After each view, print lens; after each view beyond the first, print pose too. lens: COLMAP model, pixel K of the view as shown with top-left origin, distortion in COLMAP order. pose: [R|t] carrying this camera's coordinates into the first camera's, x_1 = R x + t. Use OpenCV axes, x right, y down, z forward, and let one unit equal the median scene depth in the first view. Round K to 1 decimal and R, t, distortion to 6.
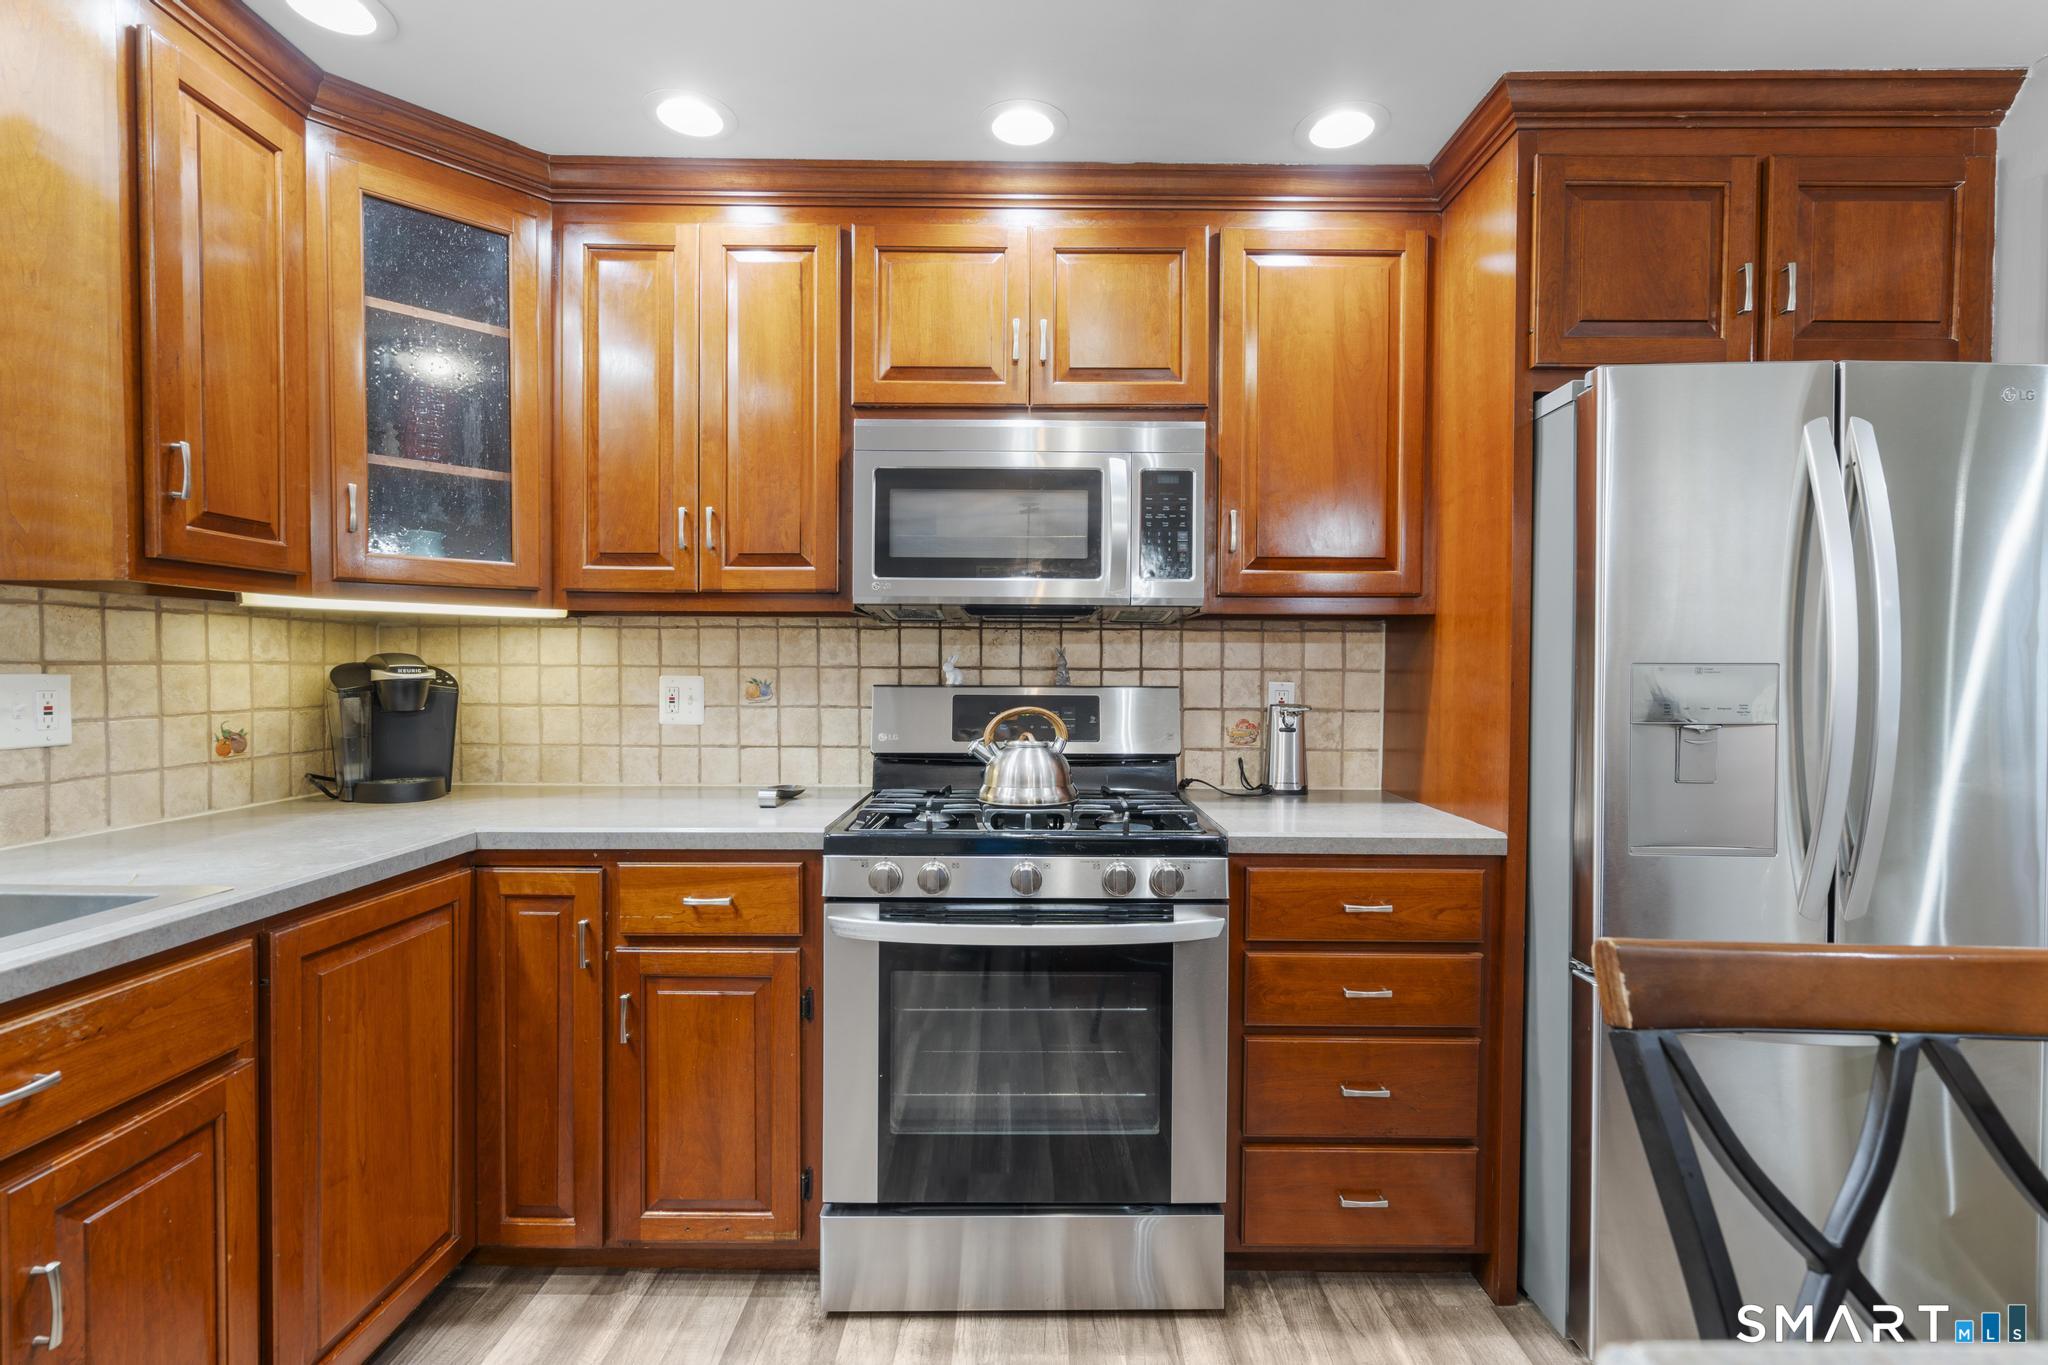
lens RADIAL K [[922.0, 0, 1031.8], [0, 922.0, 688.1], [0, 0, 1]] dist [-0.010020, 0.005874]
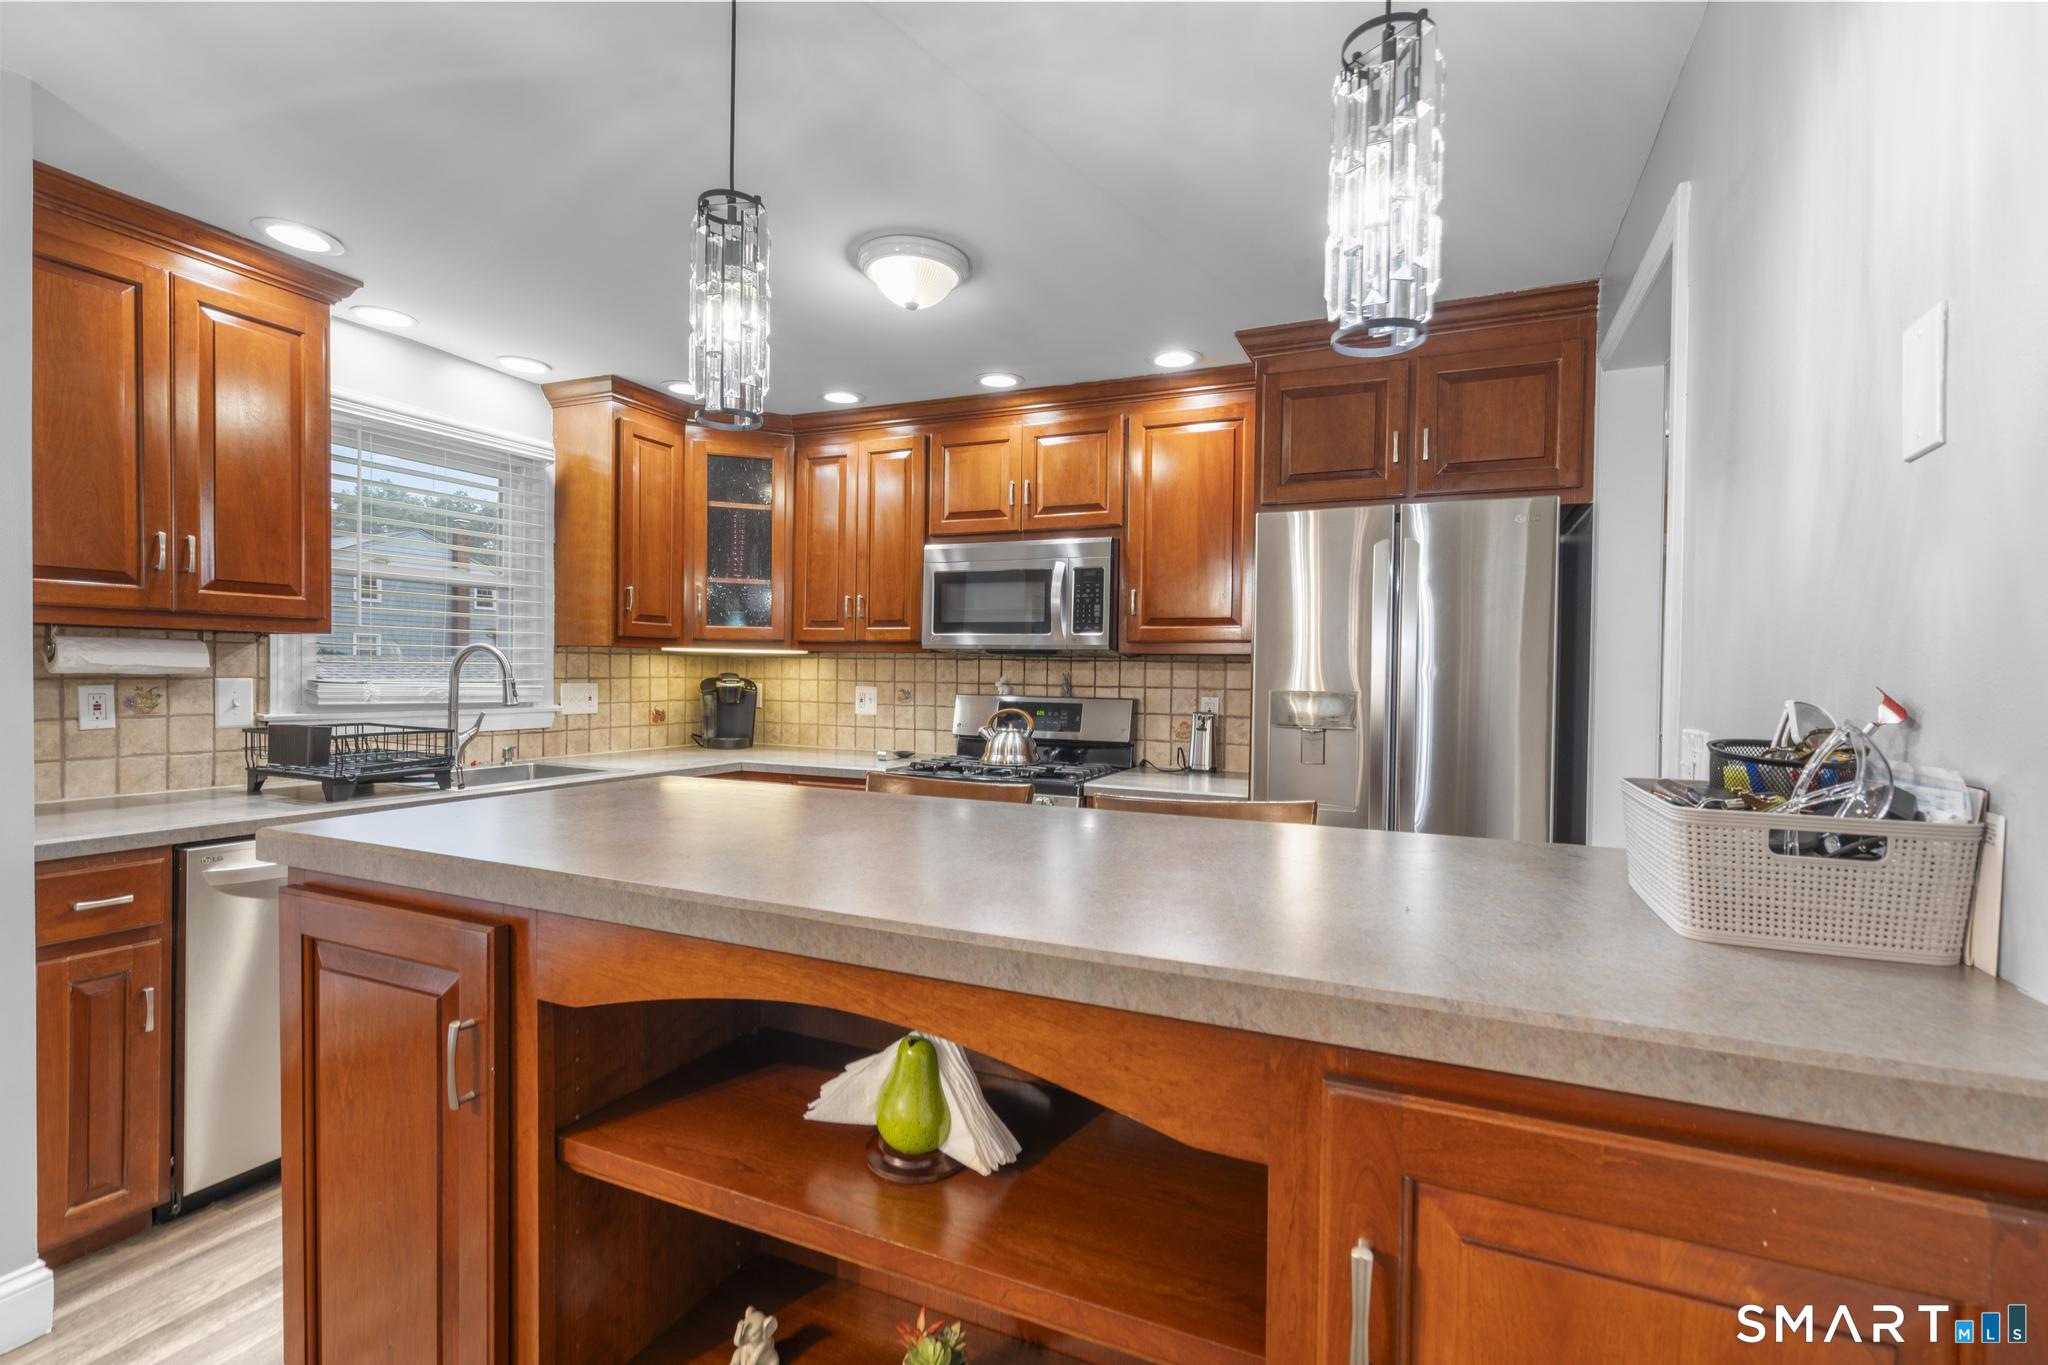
lens RADIAL K [[922.0, 0, 1031.8], [0, 922.0, 688.1], [0, 0, 1]] dist [-0.010020, 0.005874]
pose [[0.914903, 0.016555, -0.403334, 0.708786], [-0.019142, 0.999814, -0.002382, -0.014269], [0.403220, 0.009900, 0.915050, -0.542751]]
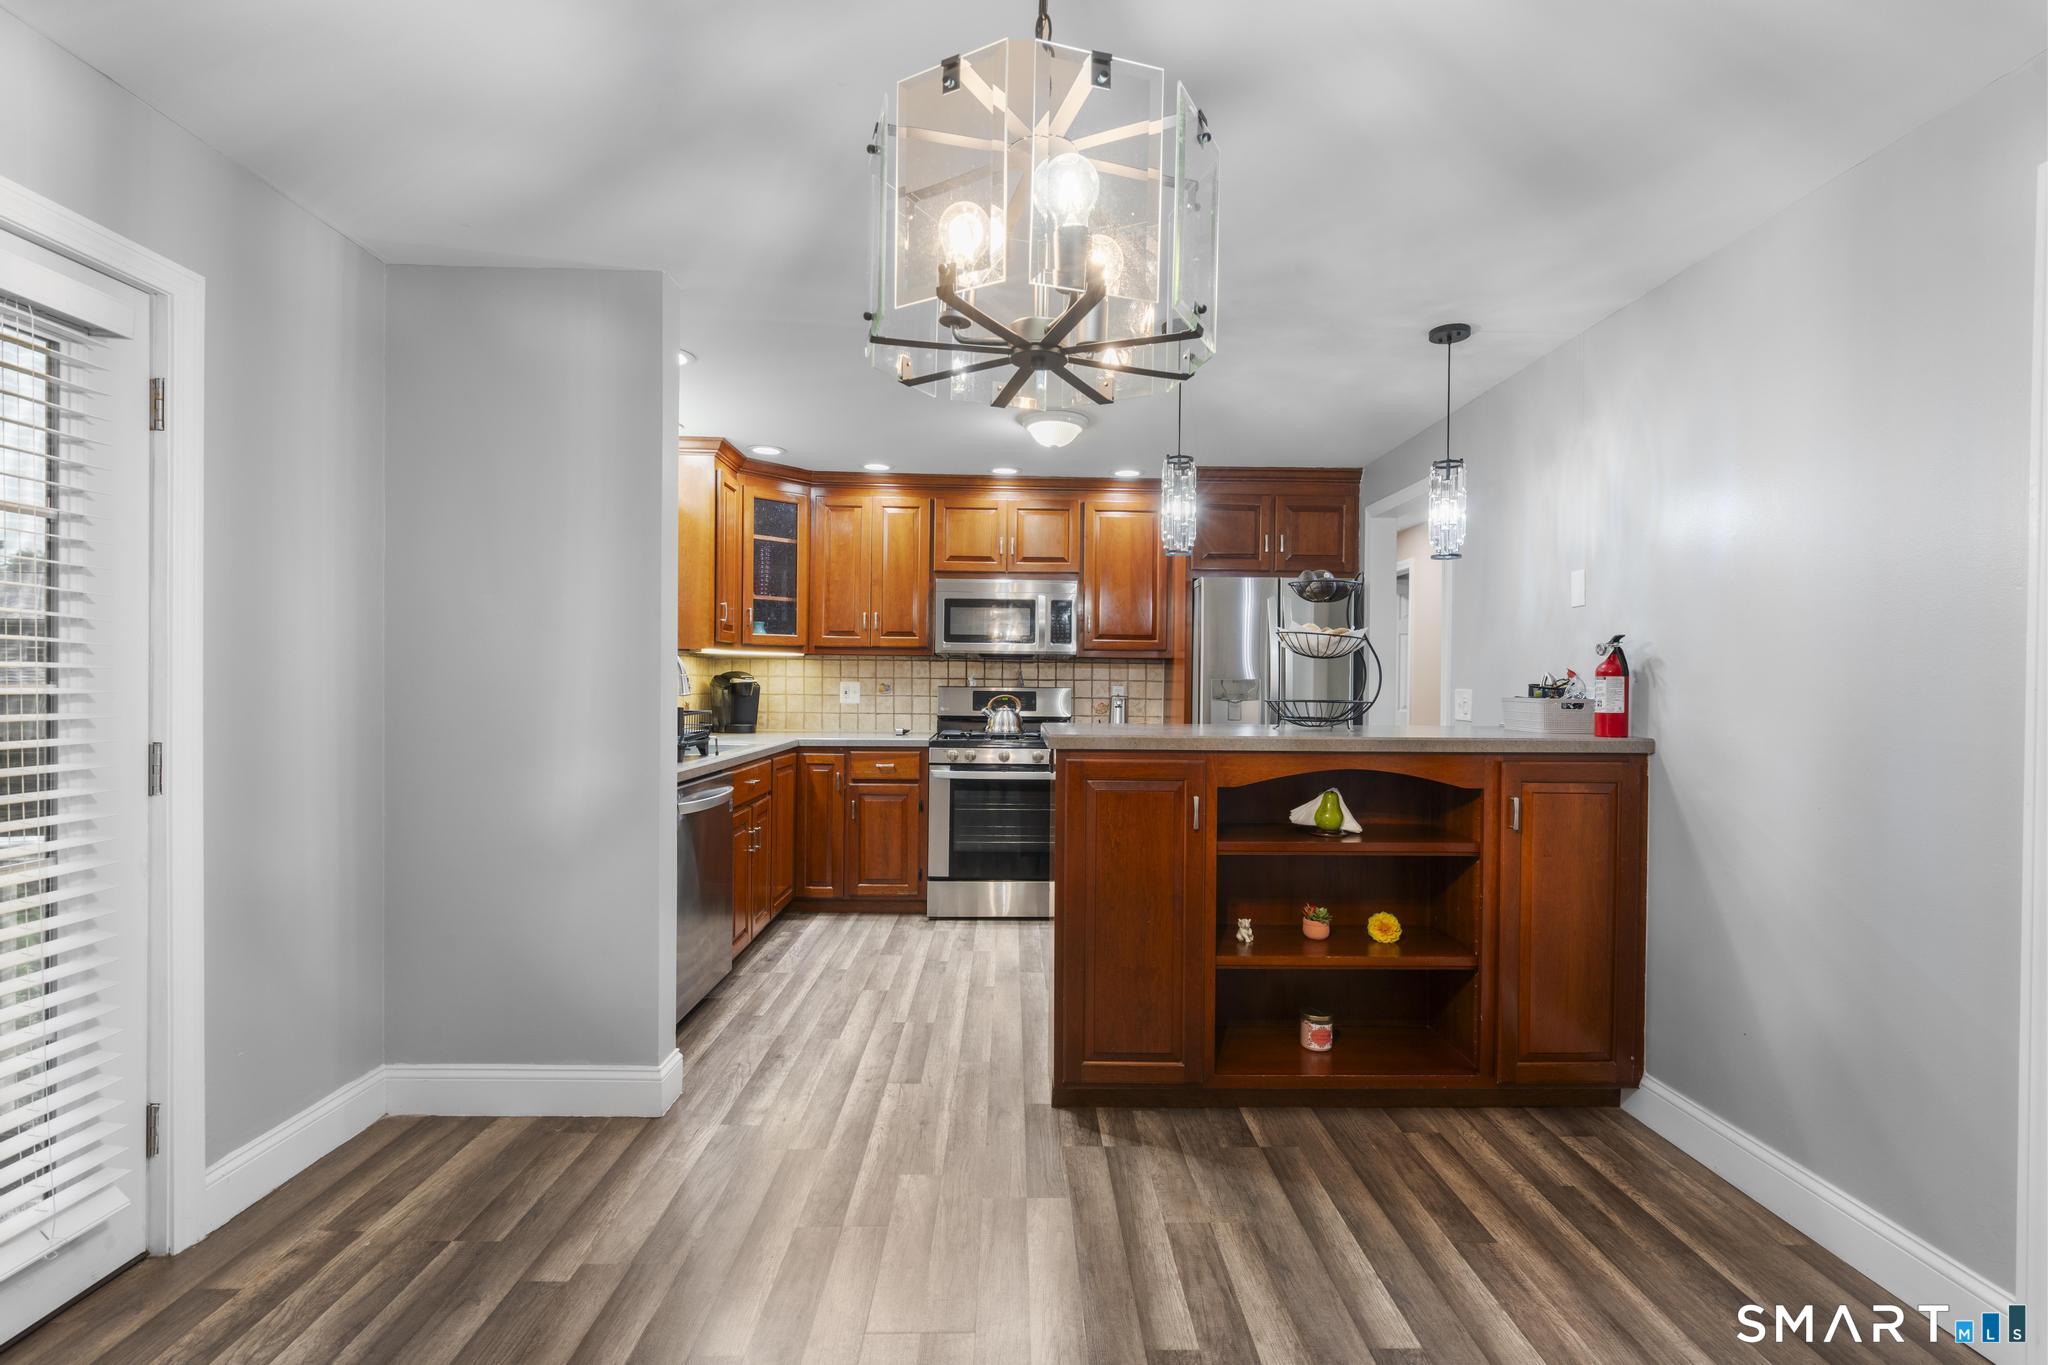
lens RADIAL K [[922.0, 0, 1031.8], [0, 922.0, 688.1], [0, 0, 1]] dist [-0.010020, 0.005874]
pose [[0.999684, 0.005725, 0.024483, 0.006325], [-0.005435, 0.999915, -0.011883, 0.030730], [-0.024549, 0.011746, 0.999630, -1.461876]]
